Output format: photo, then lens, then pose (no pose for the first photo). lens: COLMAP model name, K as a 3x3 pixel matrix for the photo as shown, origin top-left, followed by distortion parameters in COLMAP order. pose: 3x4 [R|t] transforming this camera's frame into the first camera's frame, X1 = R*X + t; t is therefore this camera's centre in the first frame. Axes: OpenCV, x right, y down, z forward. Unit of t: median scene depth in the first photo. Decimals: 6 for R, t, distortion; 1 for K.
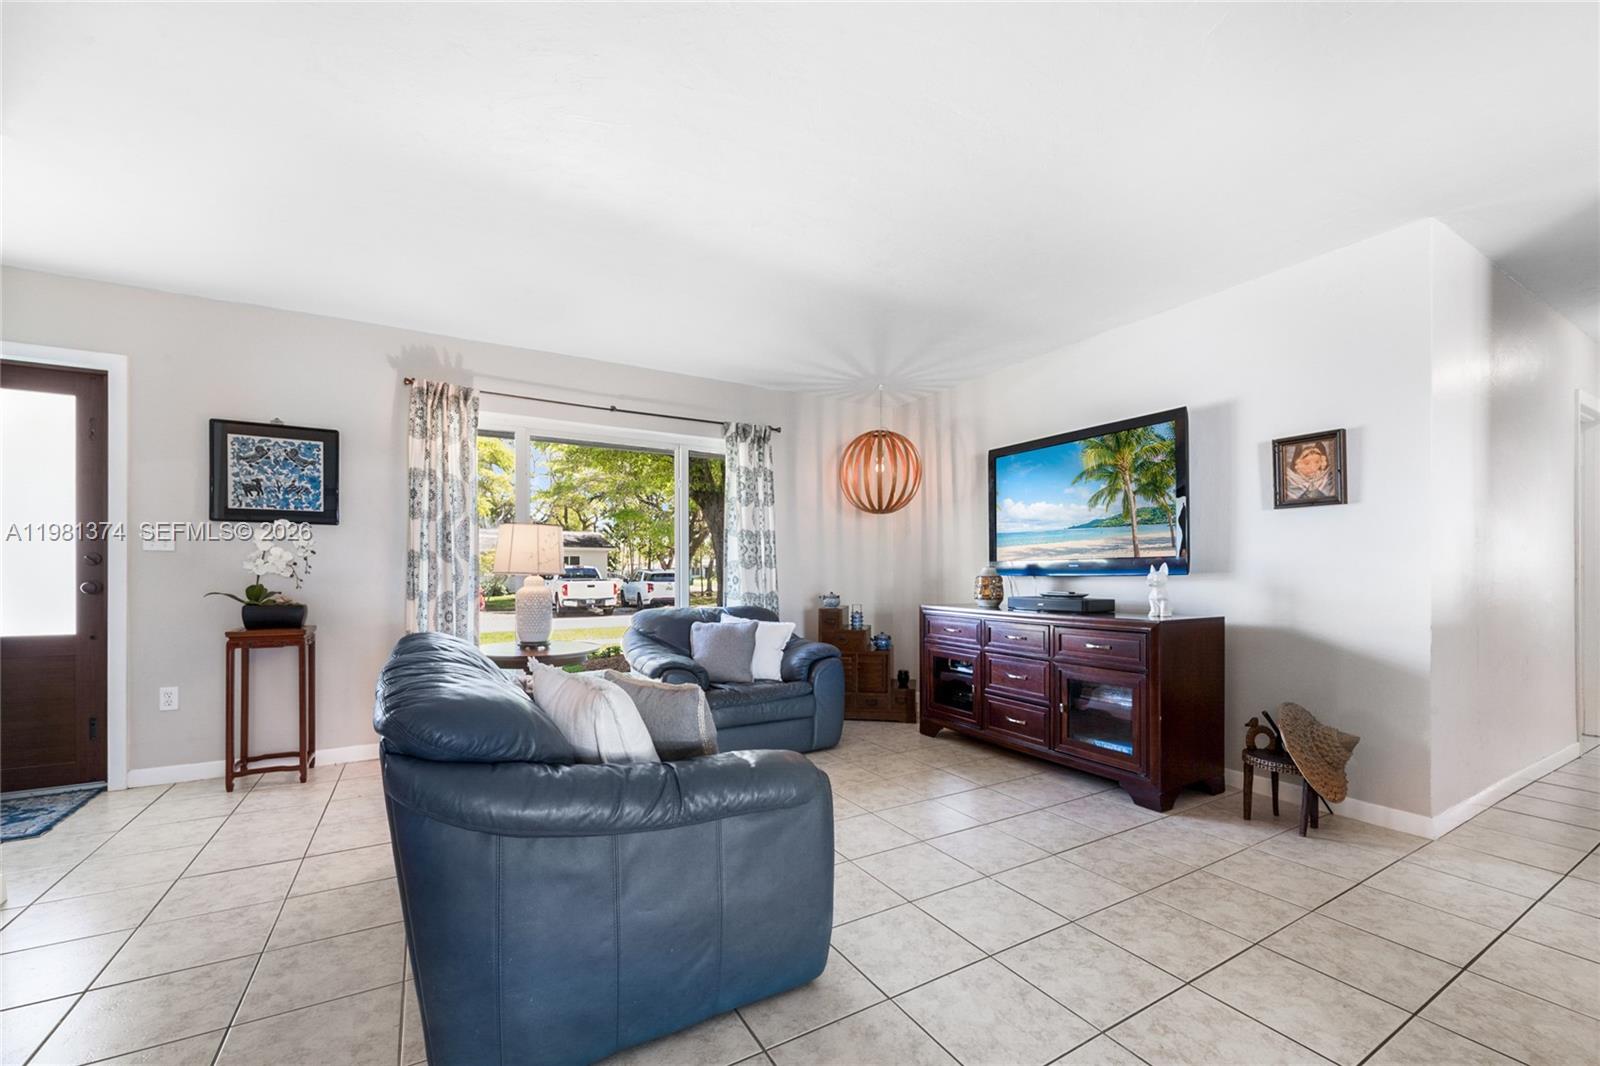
lens RADIAL K [[648.8, 0, 812.8], [0, 648.8, 576.1], [0, 0, 1]] dist [-0.002223, -0.000781]
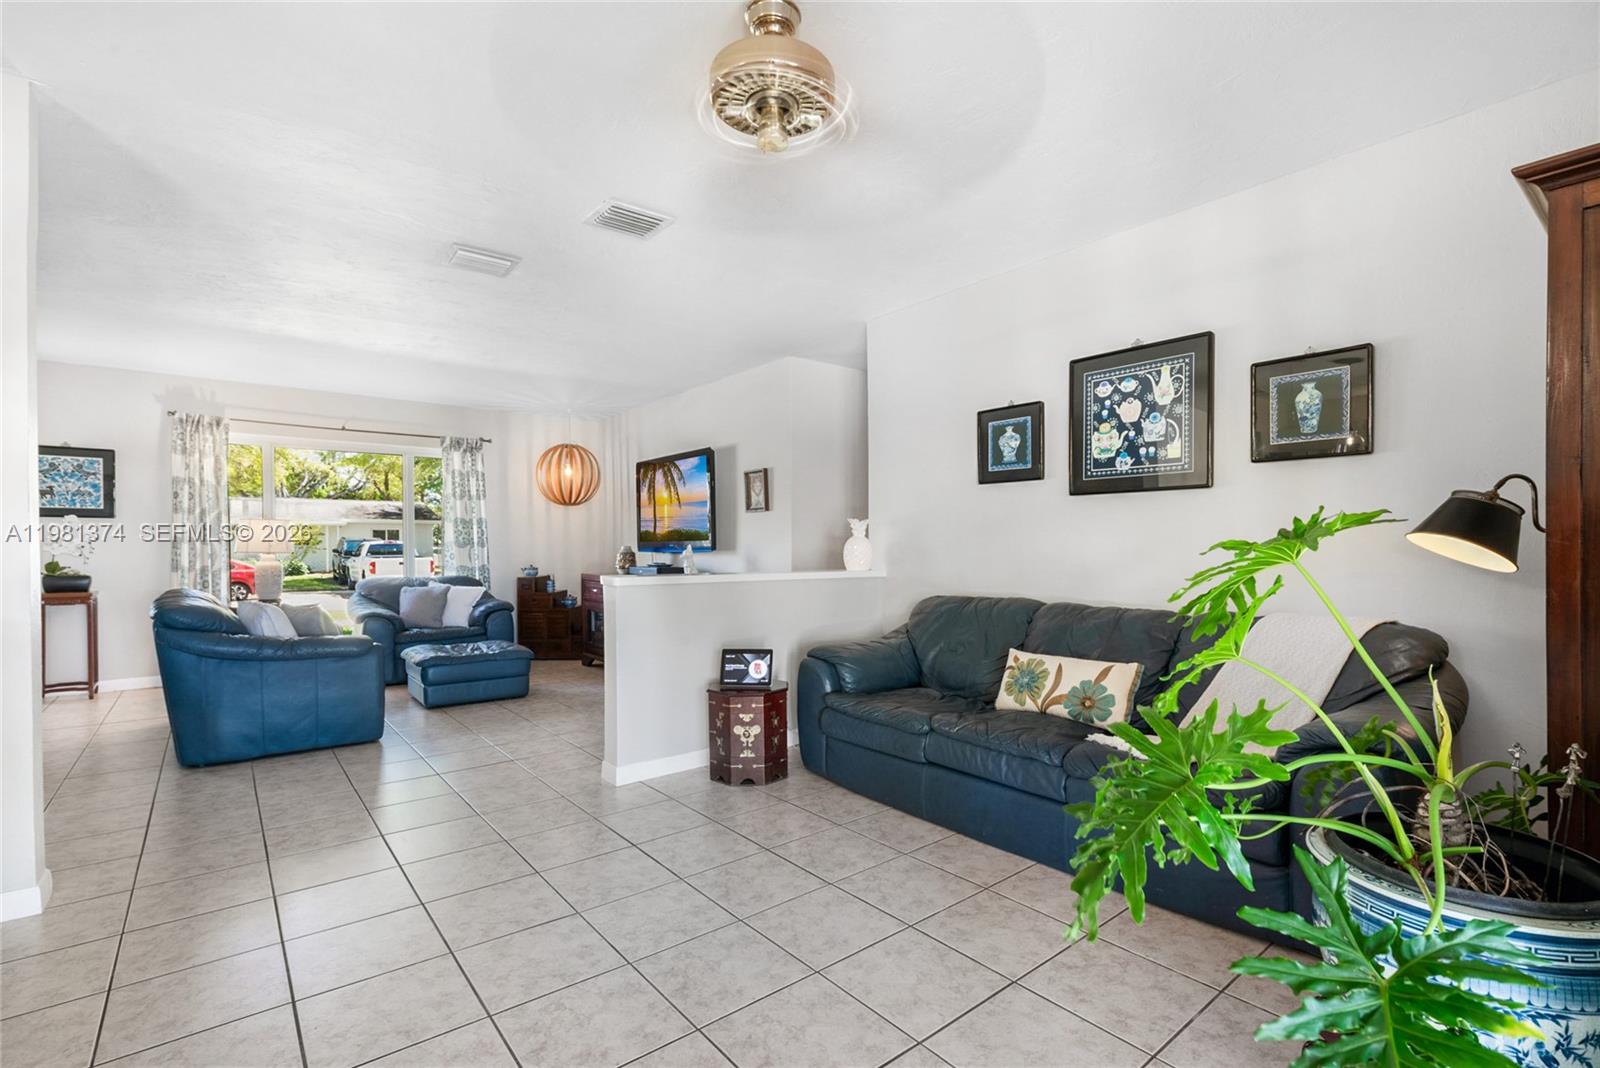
lens RADIAL K [[732.7, 0, 807.6], [0, 732.7, 555.4], [0, 0, 1]] dist [-0.001559, 0.000130]
pose [[0.989233, -0.005296, 0.146251, 0.478674], [0.004259, 0.999964, 0.007406, -0.004586], [-0.146285, -0.006703, 0.989220, -0.728523]]
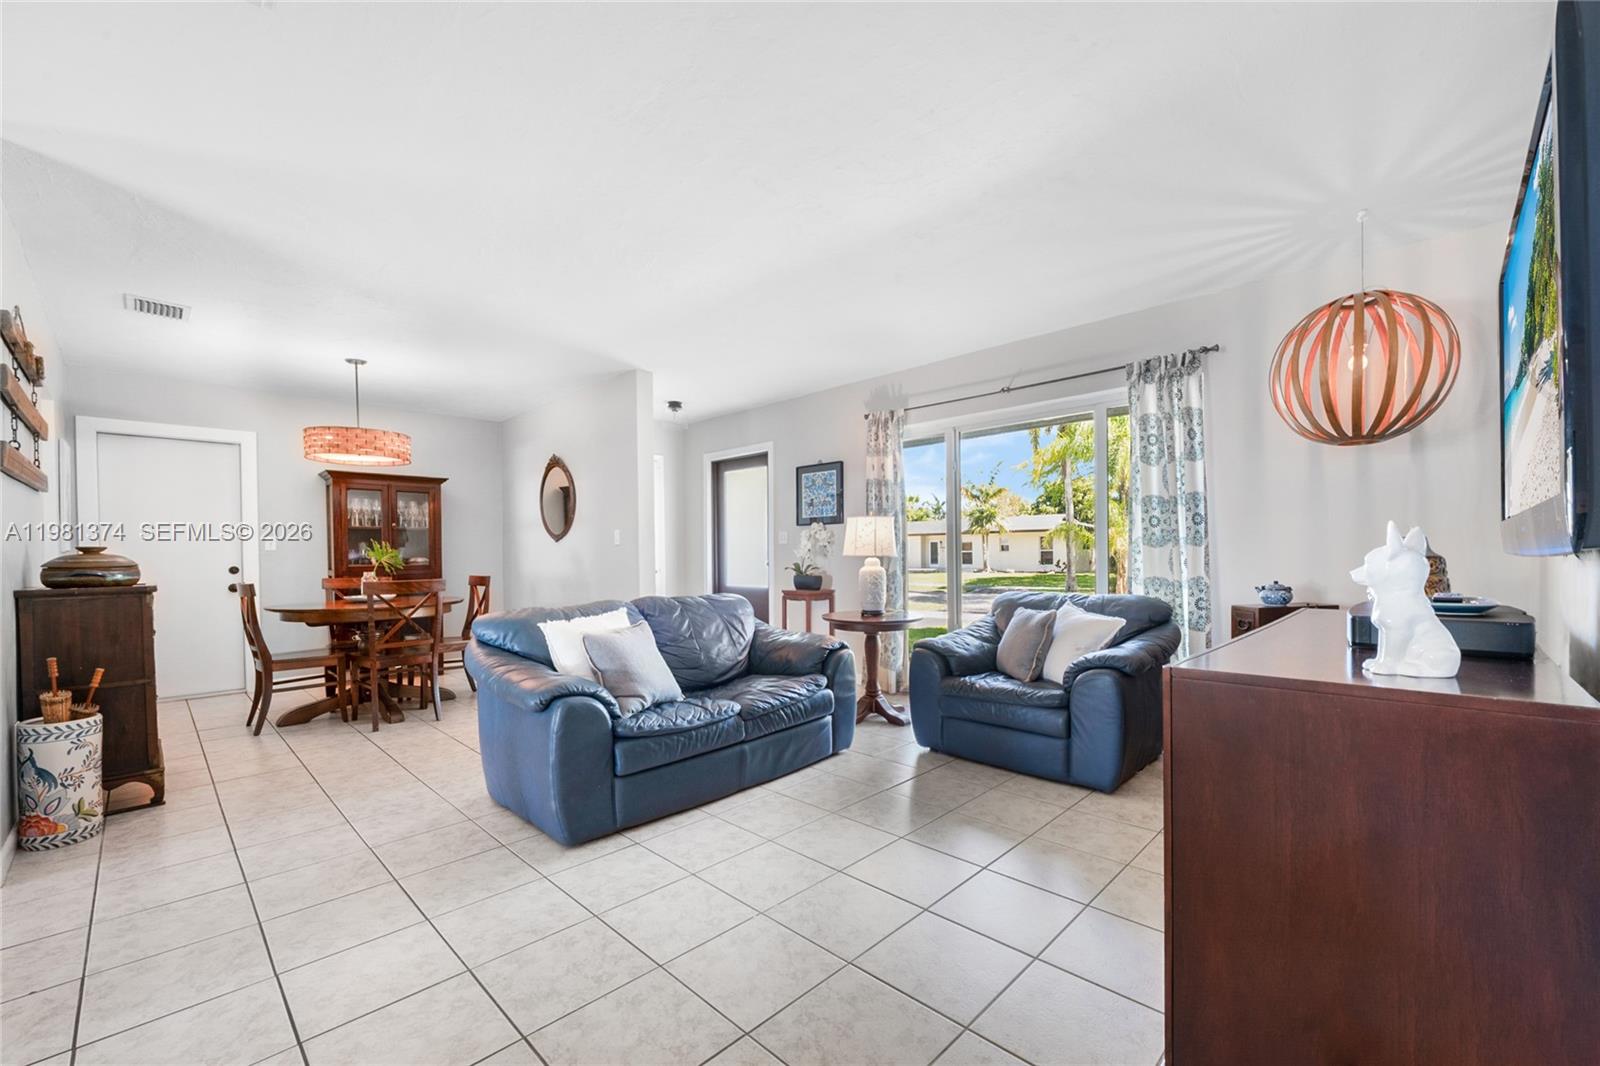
lens RADIAL K [[648.8, 0, 813.2], [0, 648.8, 561.4], [0, 0, 1]] dist [-0.002223, -0.000781]
pose [[0.263016, 0.008235, -0.964756, 0.677250], [0.008702, 0.999903, 0.010907, -0.007449], [0.964752, -0.011264, 0.262919, 0.515059]]
